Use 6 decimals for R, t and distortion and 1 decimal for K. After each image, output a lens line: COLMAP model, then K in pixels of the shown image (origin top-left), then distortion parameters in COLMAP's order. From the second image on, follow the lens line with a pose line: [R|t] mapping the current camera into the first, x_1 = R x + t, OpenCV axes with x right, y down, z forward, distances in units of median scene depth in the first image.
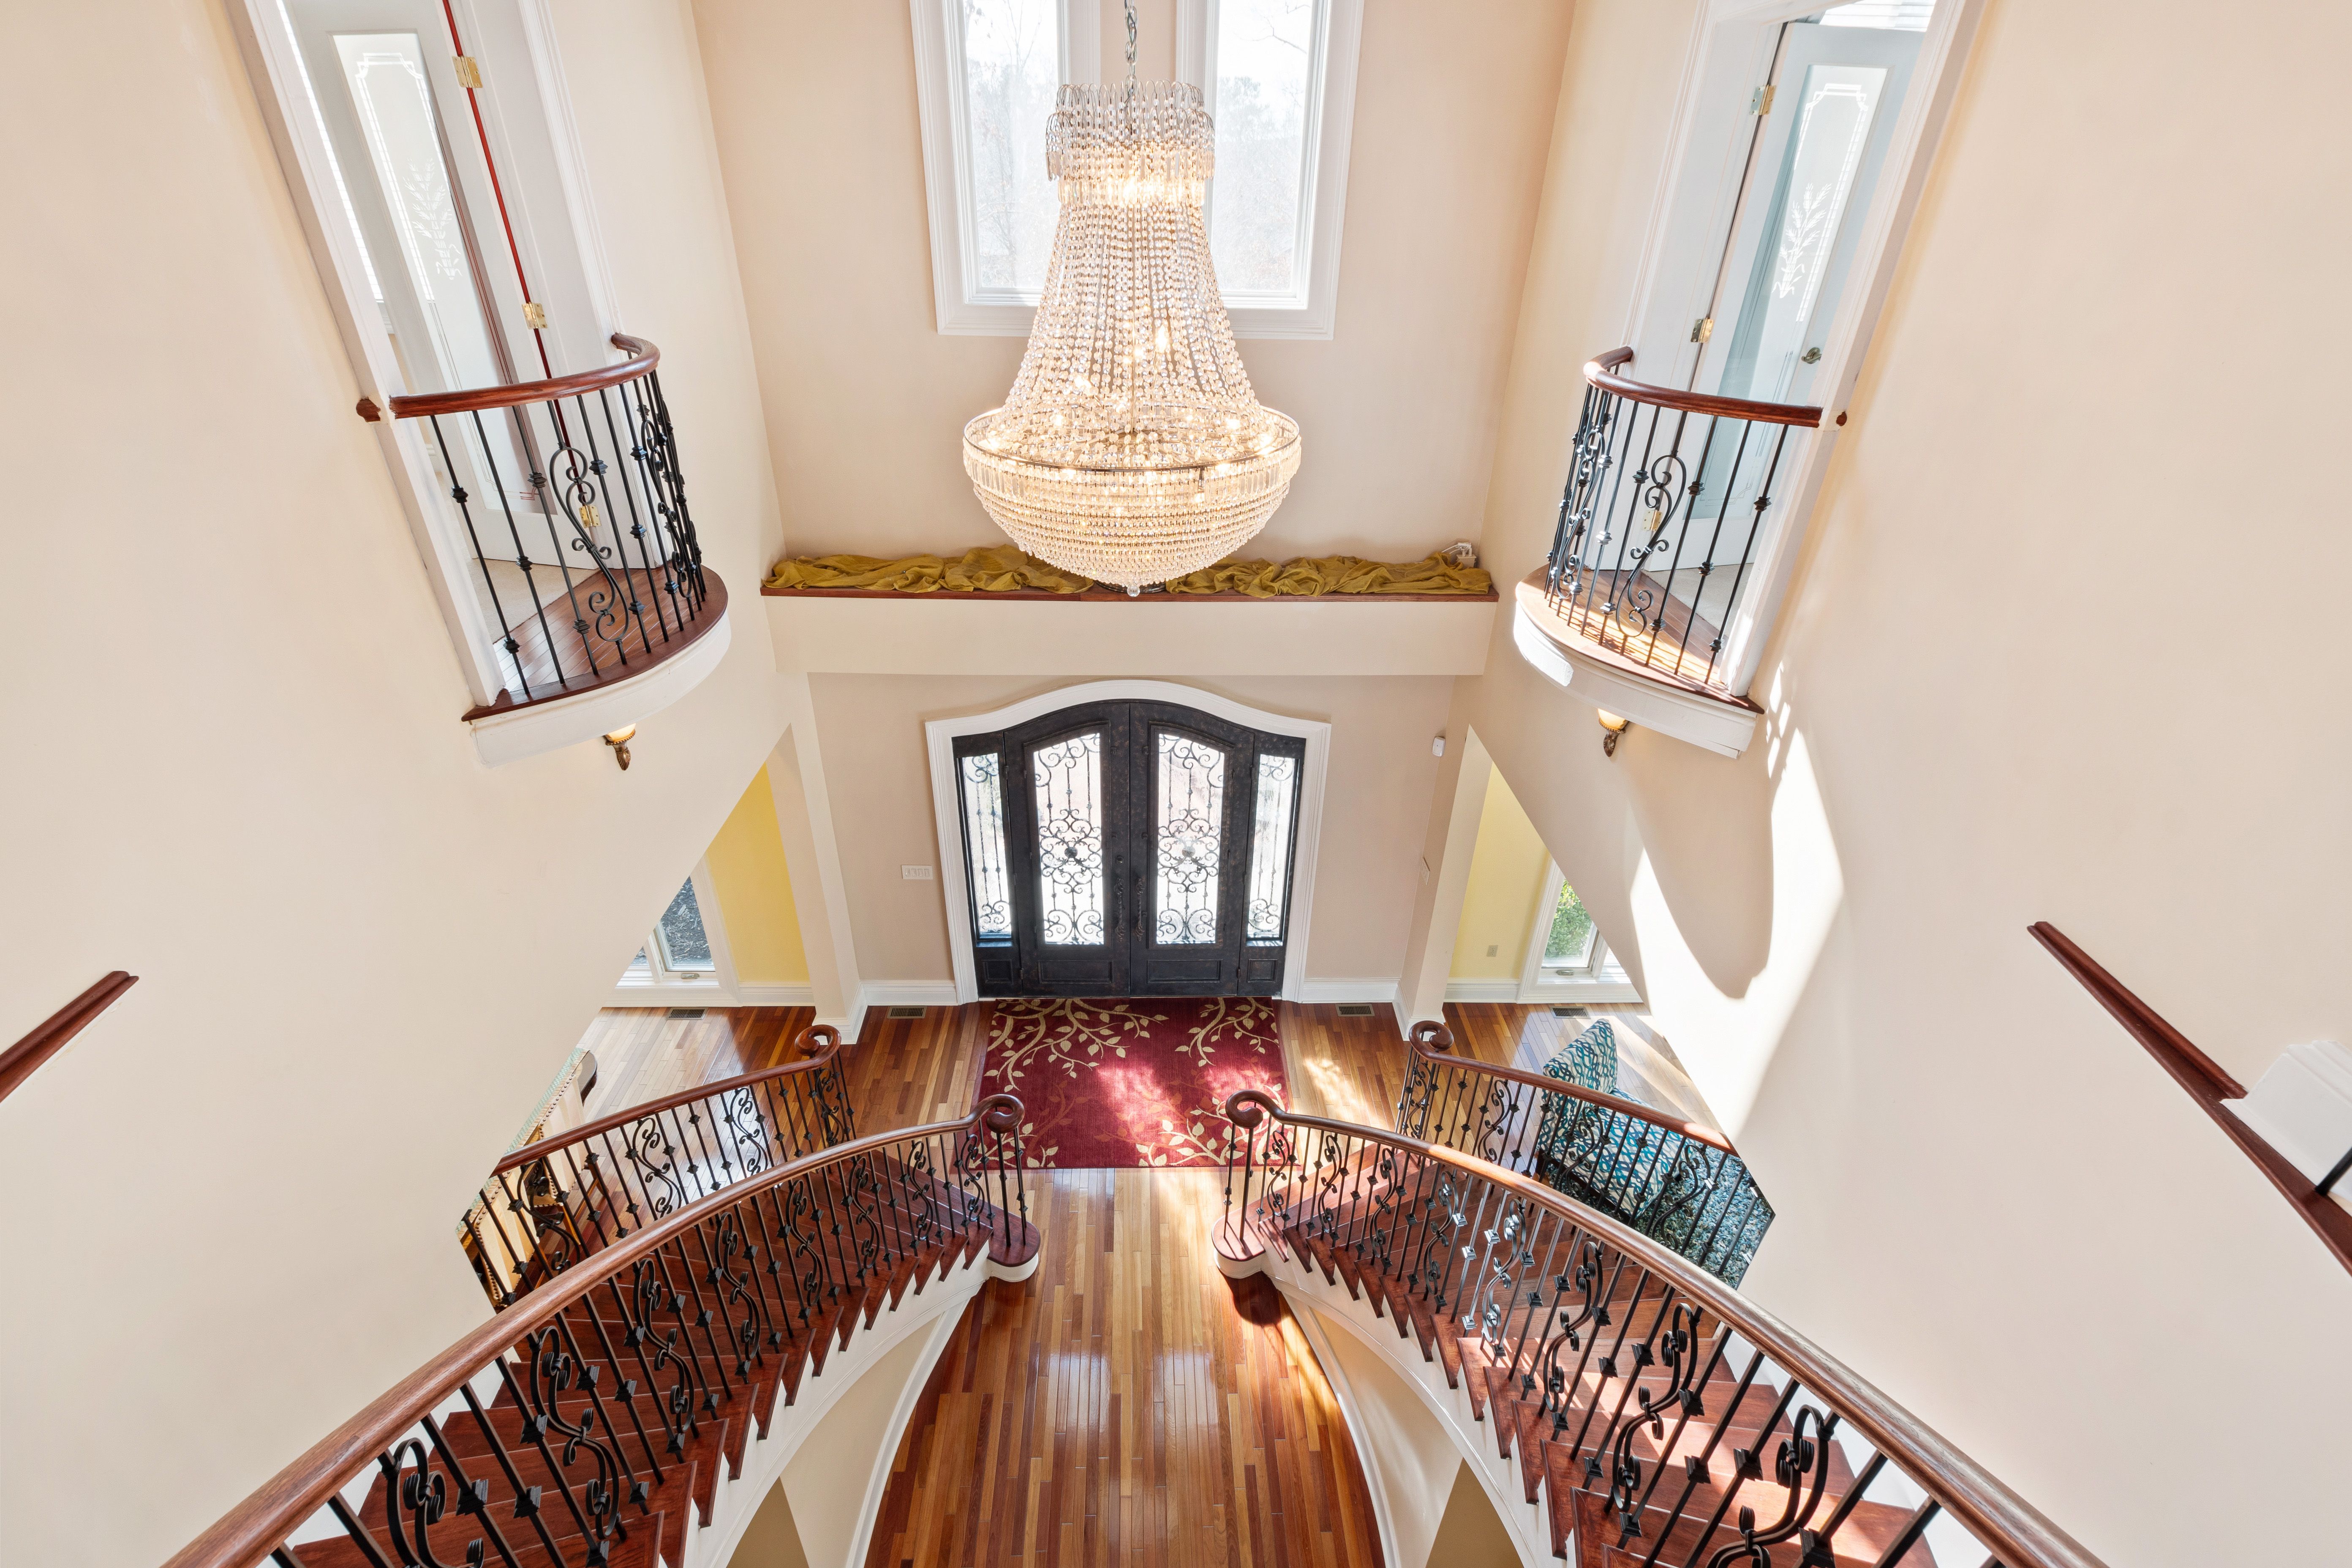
lens RADIAL K [[1006.5, 0, 1156.7], [0, 1006.5, 792.3], [0, 0, 1]] dist [0.000046, -0.000246]
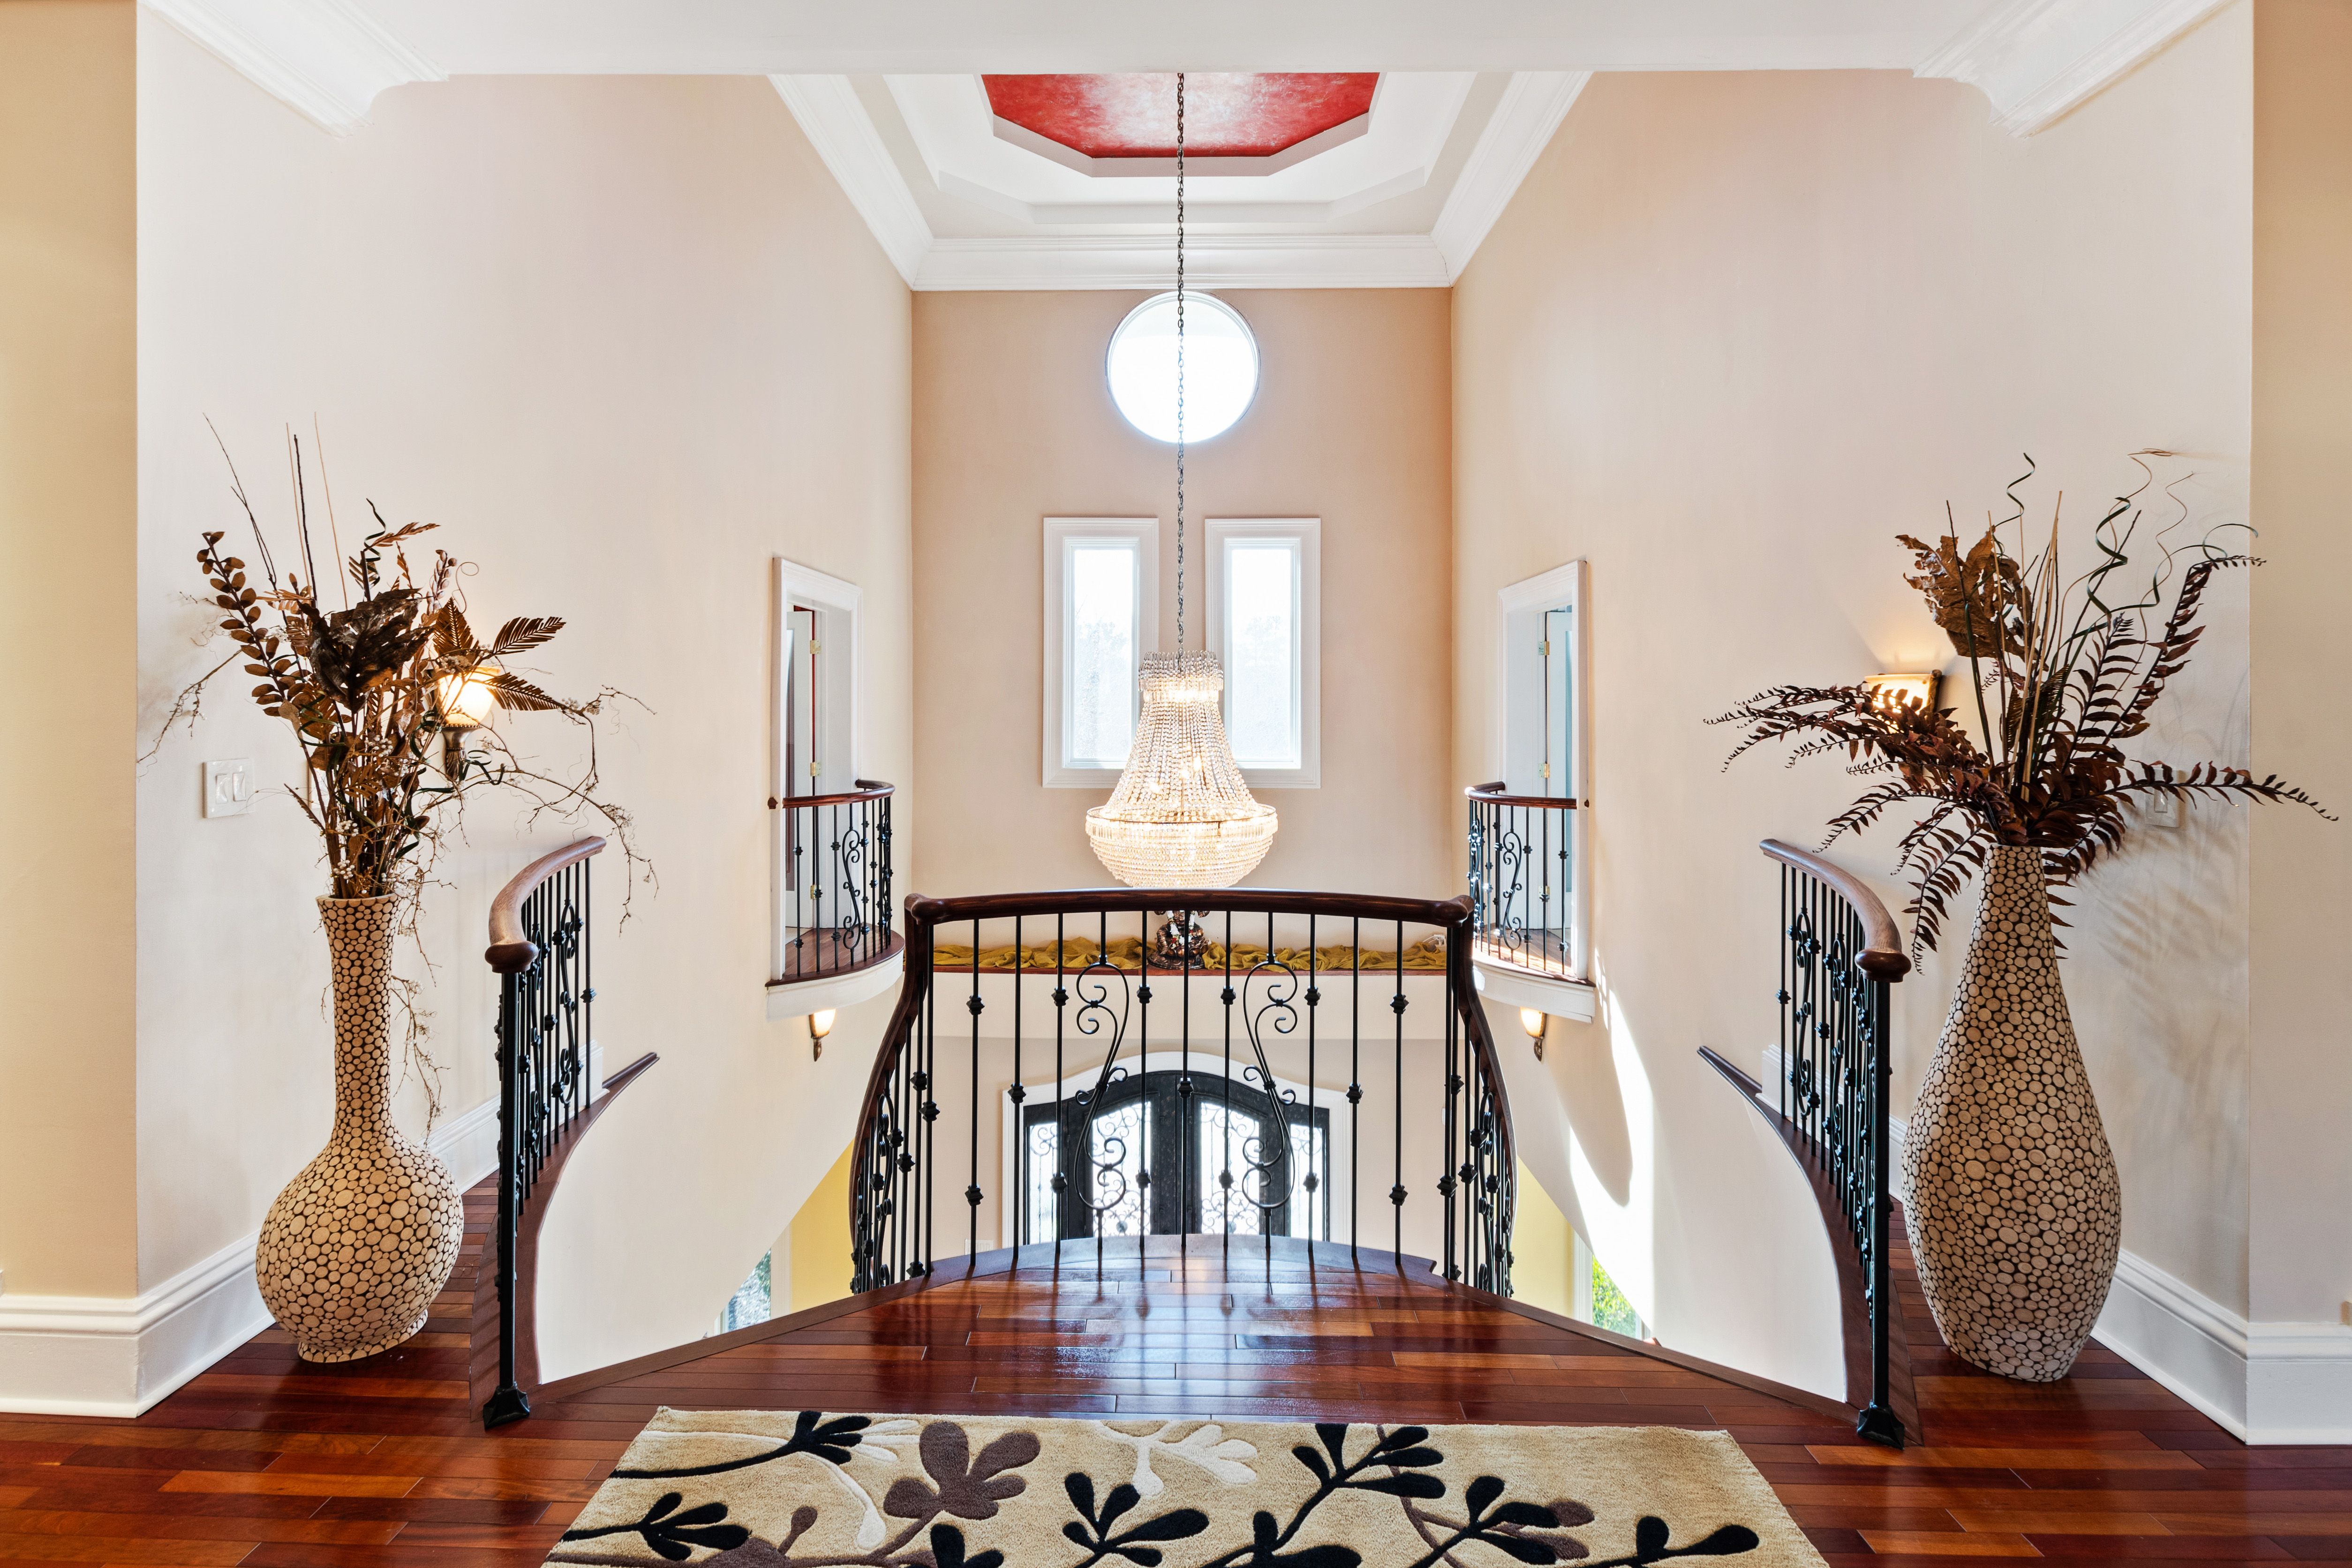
lens RADIAL K [[1006.5, 0, 1156.7], [0, 1006.5, 792.3], [0, 0, 1]] dist [0.000046, -0.000246]
pose [[0.999142, -0.010447, -0.040085, 0.002838], [-0.008063, 0.900121, -0.435565, 0.255641], [0.040631, 0.435515, 0.899264, -0.411291]]
